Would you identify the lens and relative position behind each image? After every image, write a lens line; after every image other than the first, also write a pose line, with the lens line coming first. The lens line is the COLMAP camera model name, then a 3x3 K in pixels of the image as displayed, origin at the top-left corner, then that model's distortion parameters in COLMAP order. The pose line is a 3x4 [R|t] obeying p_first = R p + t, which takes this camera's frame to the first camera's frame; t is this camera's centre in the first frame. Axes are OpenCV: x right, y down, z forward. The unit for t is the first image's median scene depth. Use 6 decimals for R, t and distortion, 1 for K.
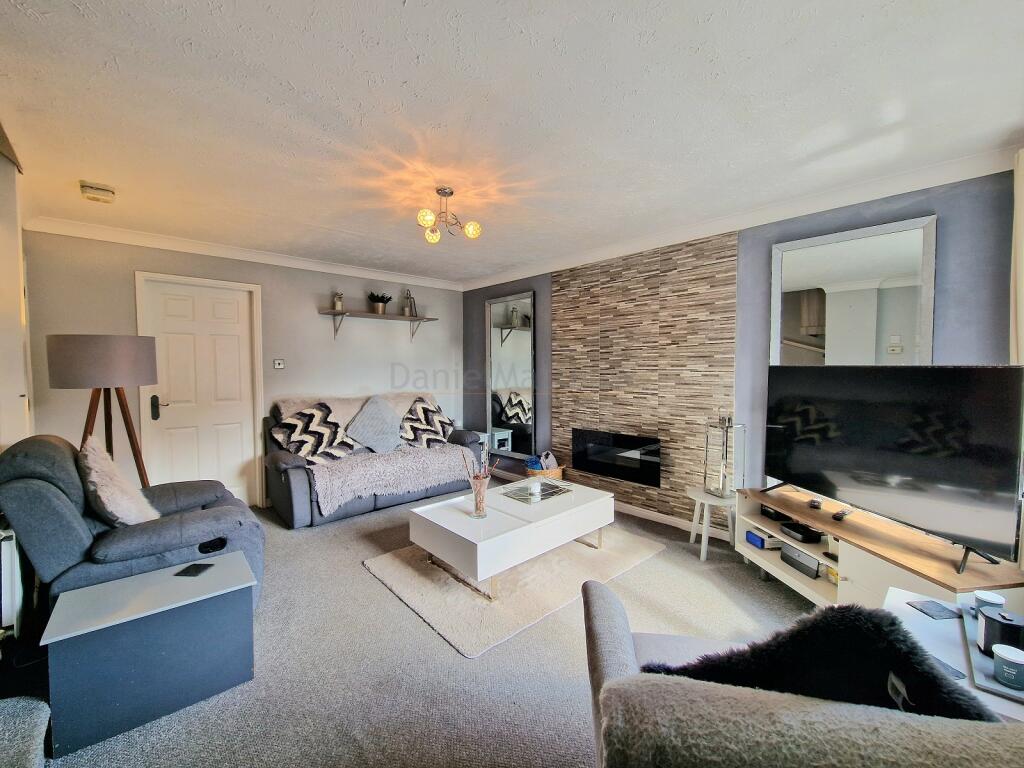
lens RADIAL K [[415.8, 0, 508.8], [0, 415.8, 382.8], [0, 0, 1]] dist [-0.000238, 0.000078]
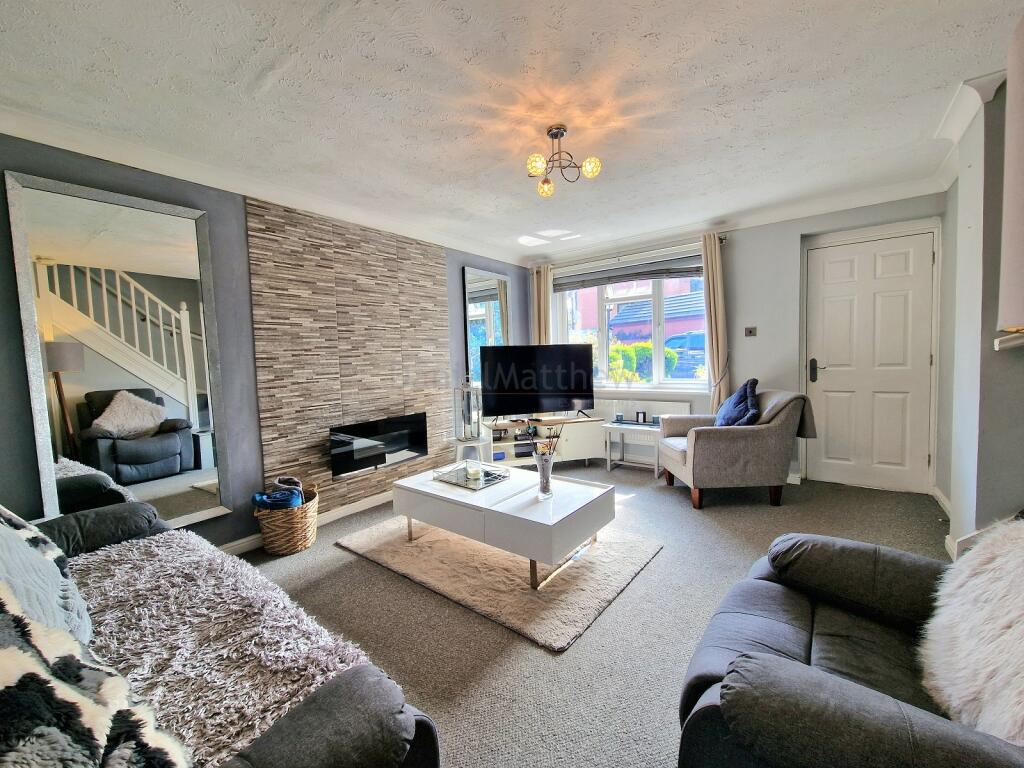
lens RADIAL K [[415.8, 0, 508.4], [0, 415.8, 384.3], [0, 0, 1]] dist [-0.000238, 0.000078]
pose [[-0.162233, -0.053874, 0.985281, -0.679013], [0.073629, 0.995064, 0.066532, 0.003335], [-0.984002, 0.083339, -0.157465, 0.844201]]
